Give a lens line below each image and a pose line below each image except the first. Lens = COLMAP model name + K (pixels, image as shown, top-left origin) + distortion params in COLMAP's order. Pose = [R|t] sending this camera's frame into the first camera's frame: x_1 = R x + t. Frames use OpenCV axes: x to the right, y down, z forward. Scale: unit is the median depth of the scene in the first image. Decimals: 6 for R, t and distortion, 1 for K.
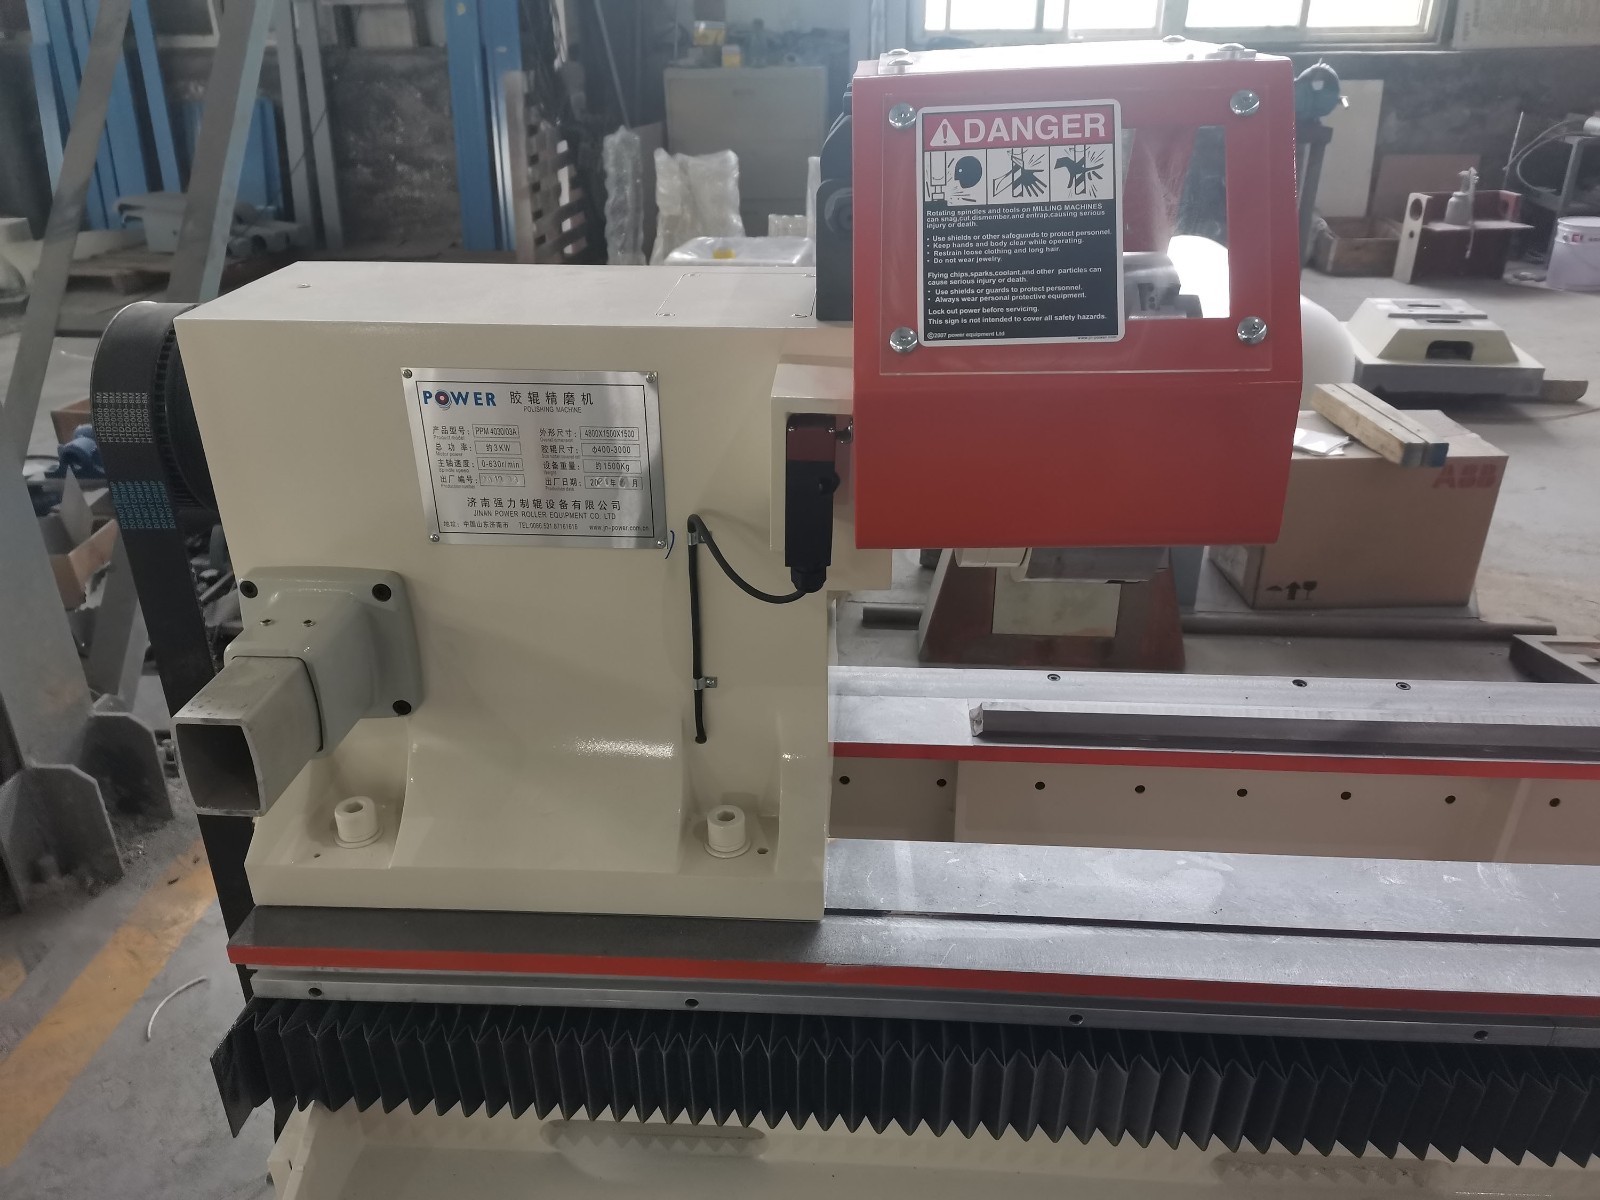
lens RADIAL K [[1194.2, 0, 804.1], [0, 1194.2, 596.1], [0, 0, 1]] dist [0.098308, -0.107681]
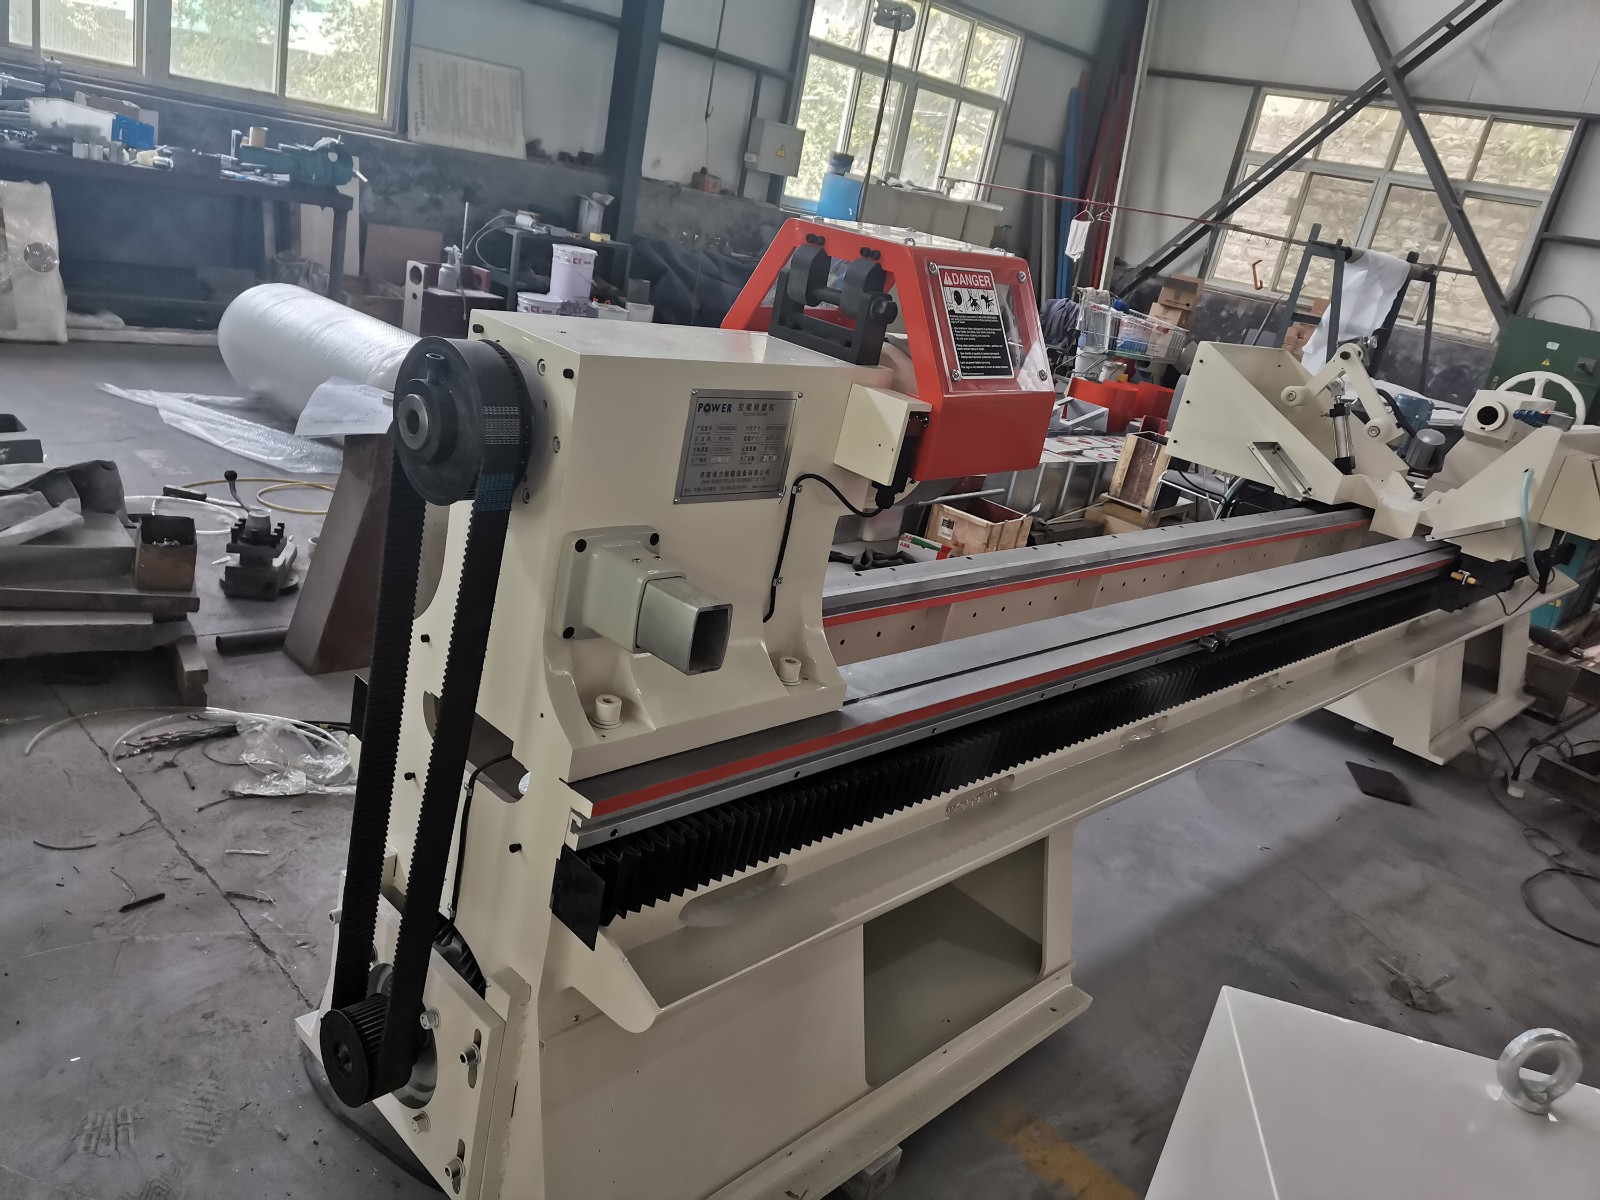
lens RADIAL K [[1195.2, 0, 806.4], [0, 1195.2, 604.4], [0, 0, 1]] dist [0.095232, -0.105771]
pose [[0.632491, -0.127393, 0.764020, -1.349471], [0.149739, 0.987885, 0.040759, 0.043814], [-0.759957, 0.088624, 0.643904, -0.089243]]
